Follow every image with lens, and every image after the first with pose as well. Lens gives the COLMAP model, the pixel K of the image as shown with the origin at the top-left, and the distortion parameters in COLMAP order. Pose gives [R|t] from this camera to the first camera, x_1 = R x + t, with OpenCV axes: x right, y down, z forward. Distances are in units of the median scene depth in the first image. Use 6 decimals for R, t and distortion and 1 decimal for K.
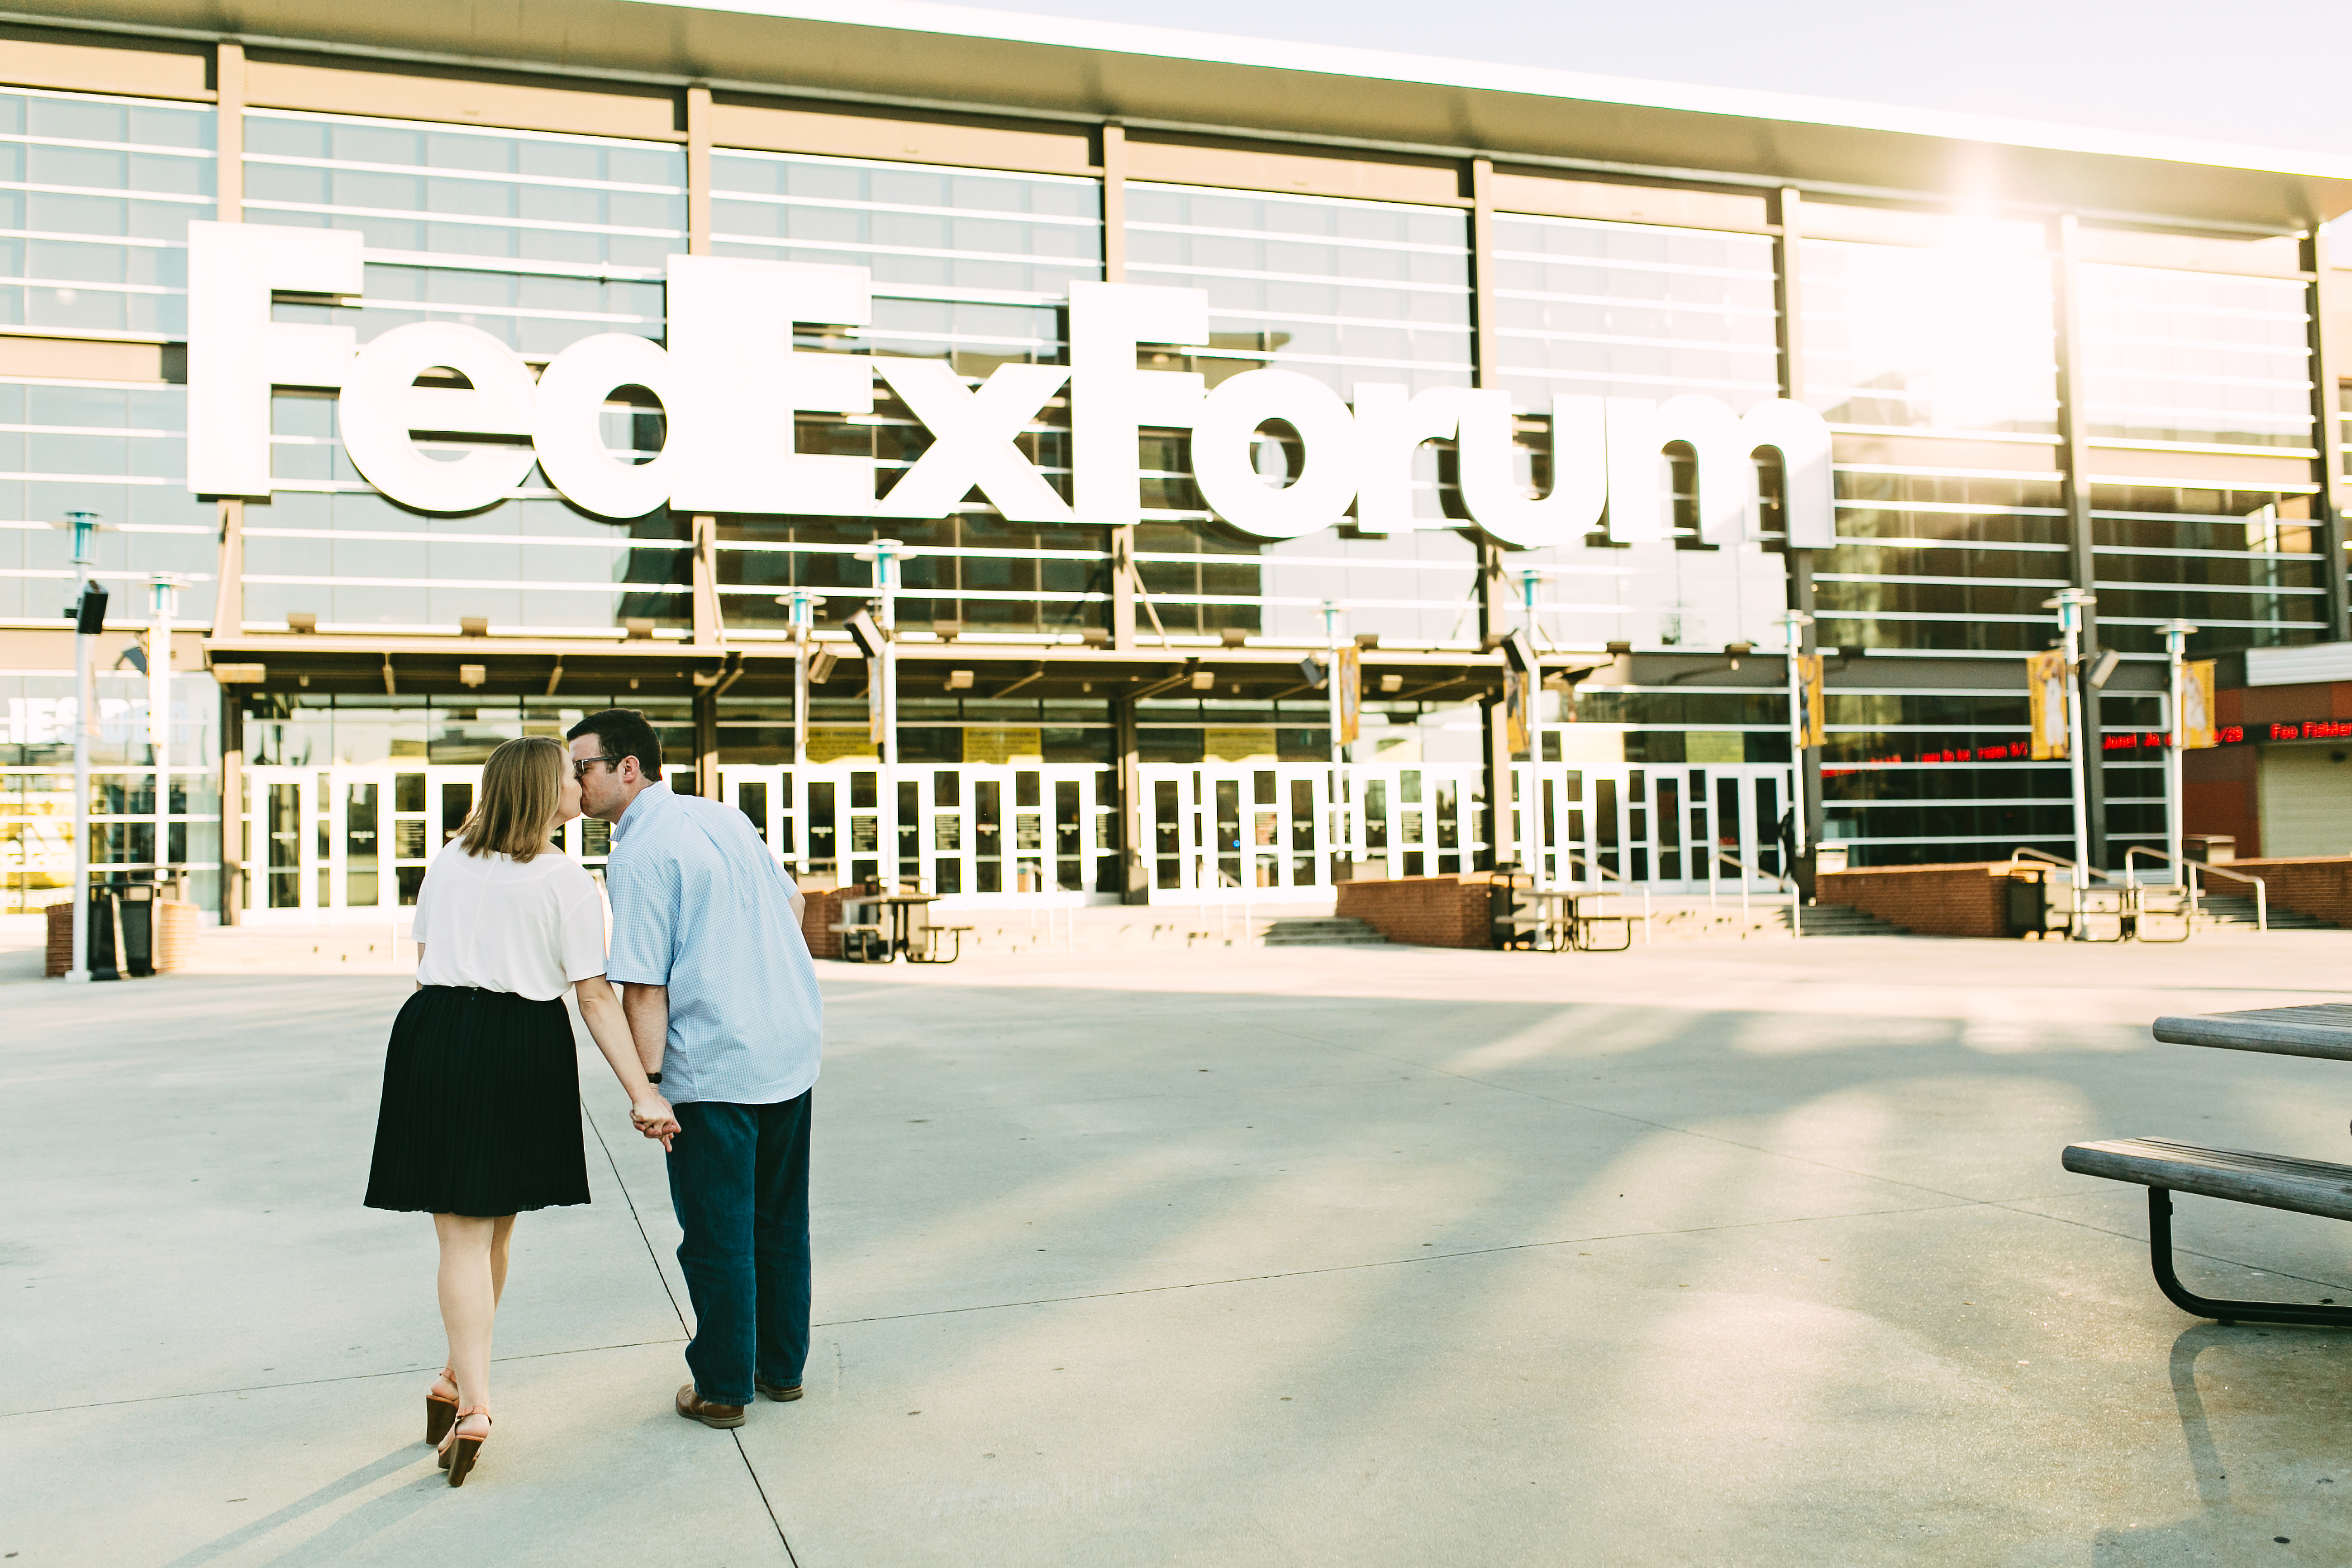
lens RADIAL K [[2547.7, 0, 1249.7], [0, 2547.7, 782.0], [0, 0, 1]] dist [-0.009413, 0.000000]
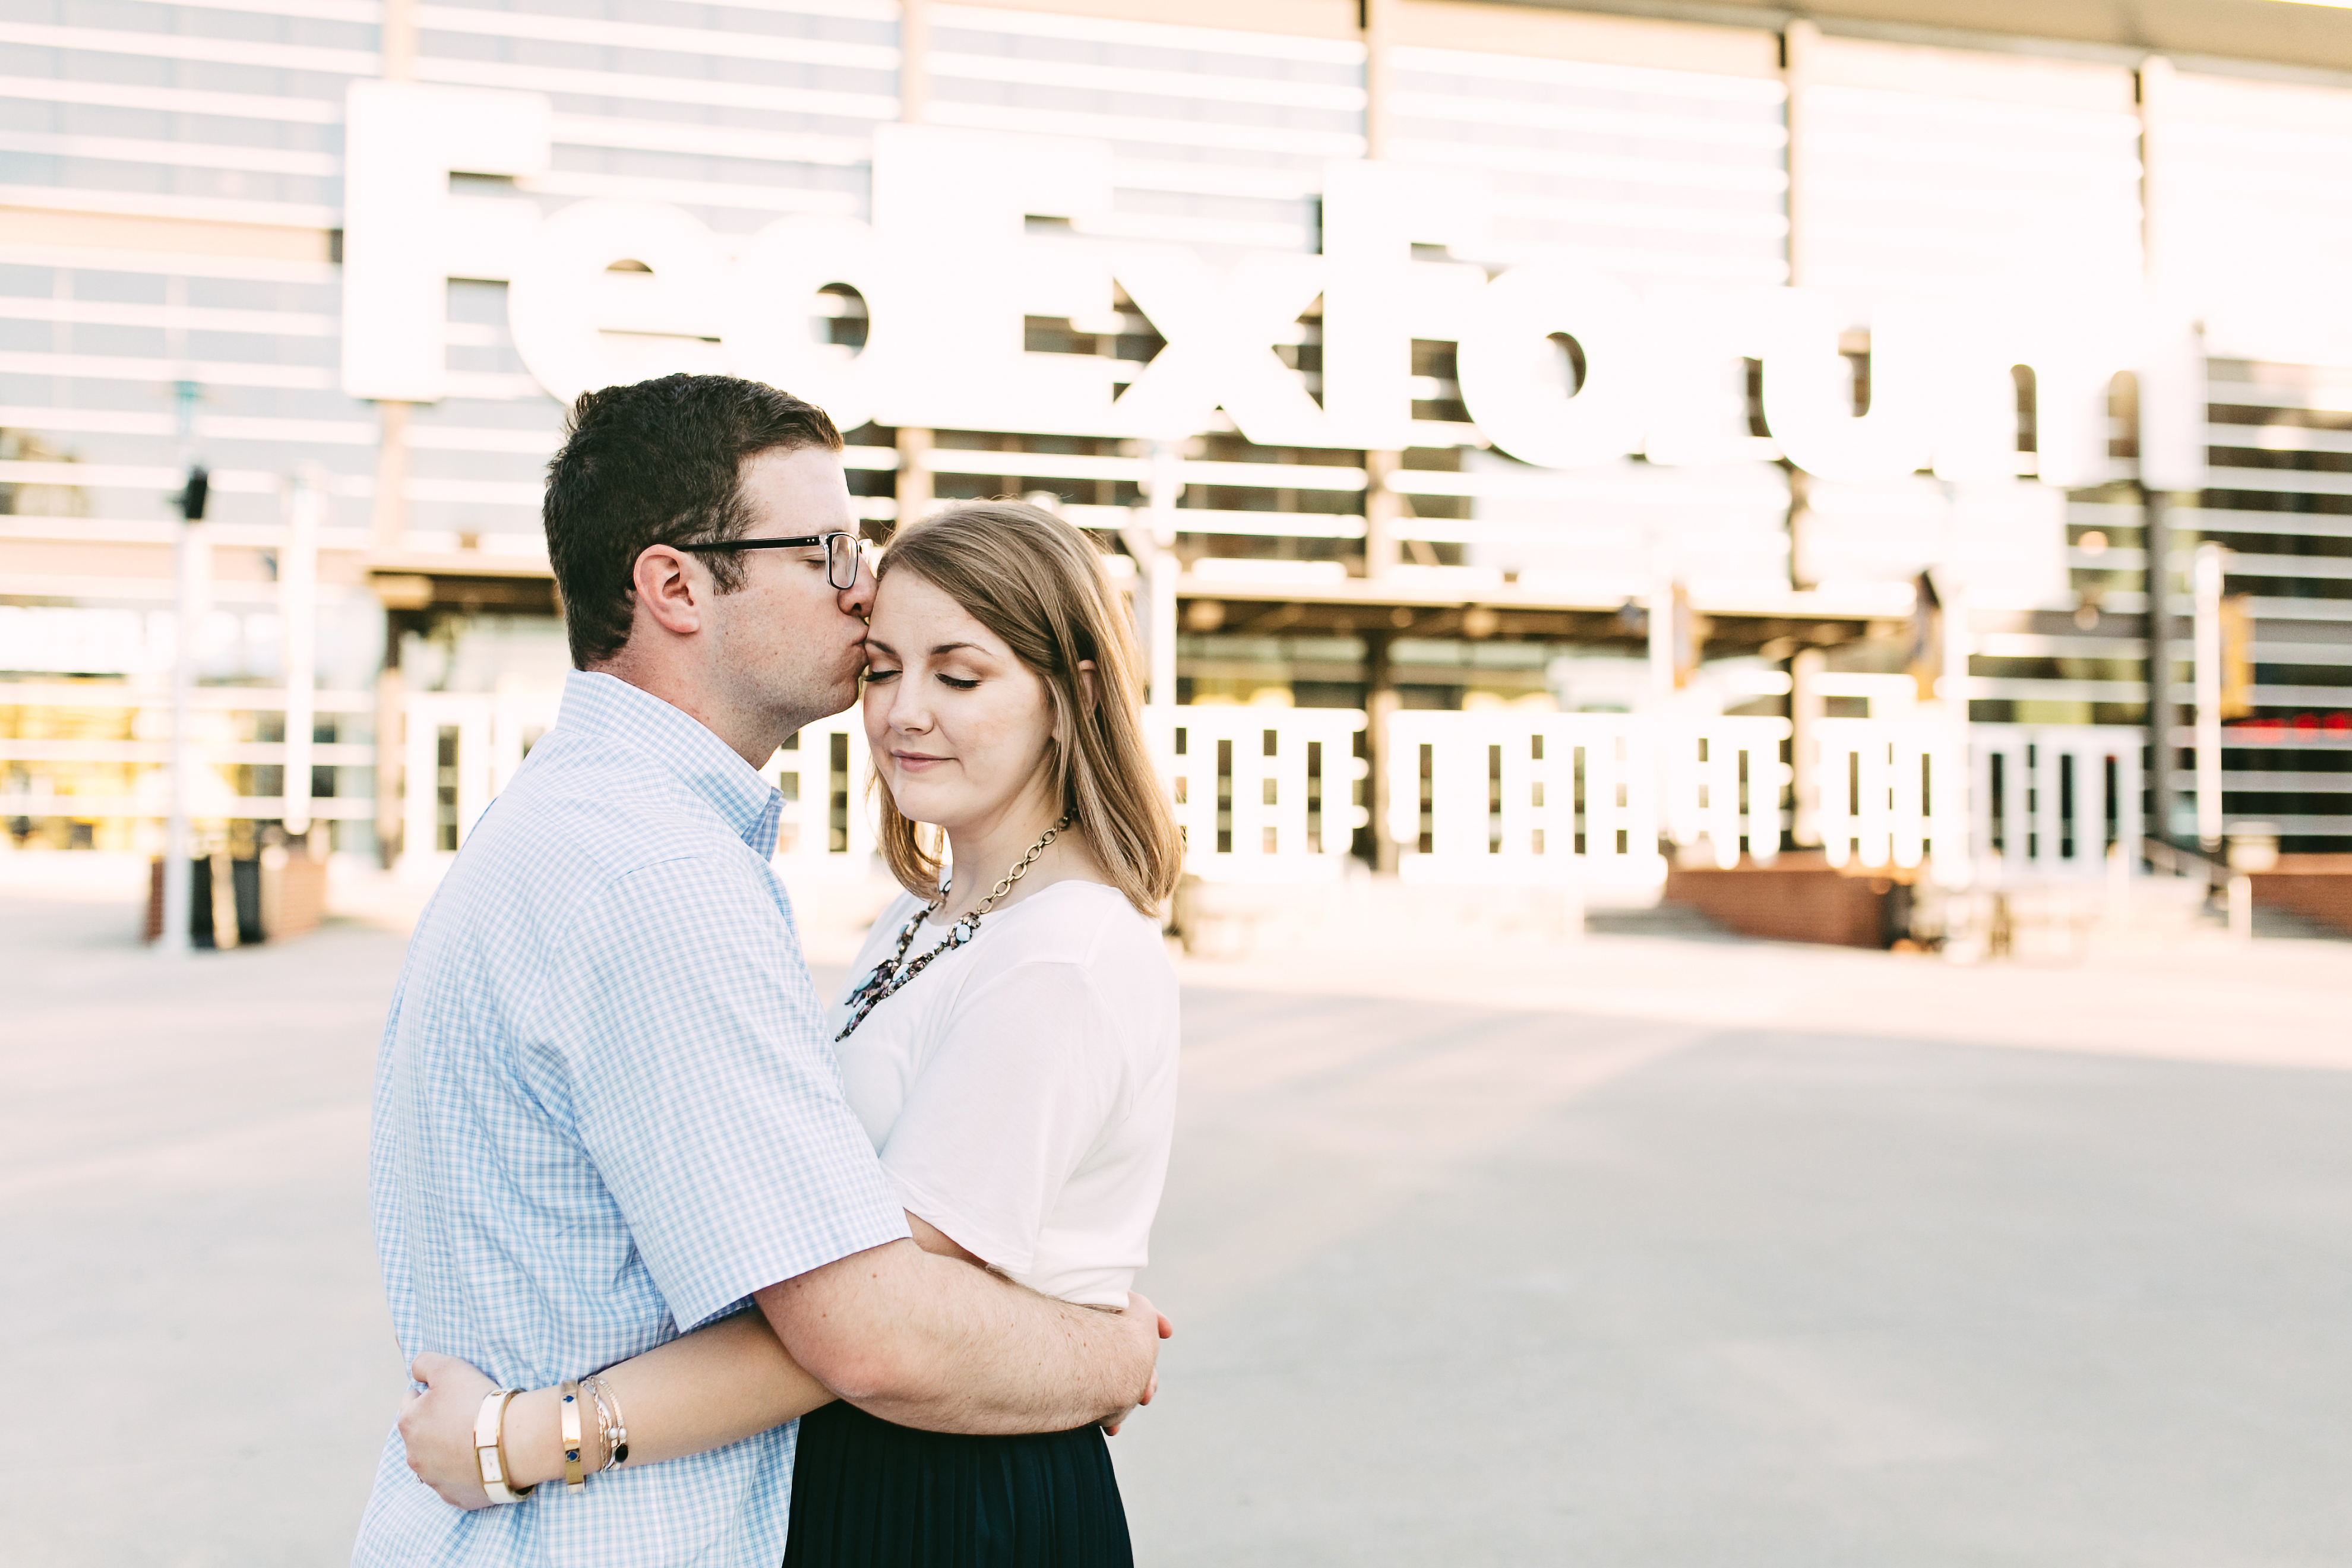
lens RADIAL K [[2547.7, 0, 1211.8], [0, 2547.7, 761.1], [0, 0, 1]] dist [-0.009413, 0.000000]
pose [[0.996682, 0.023134, -0.078034, -0.038630], [-0.022561, 0.999712, 0.008217, 0.001866], [0.078202, -0.006429, 0.996917, 0.122024]]
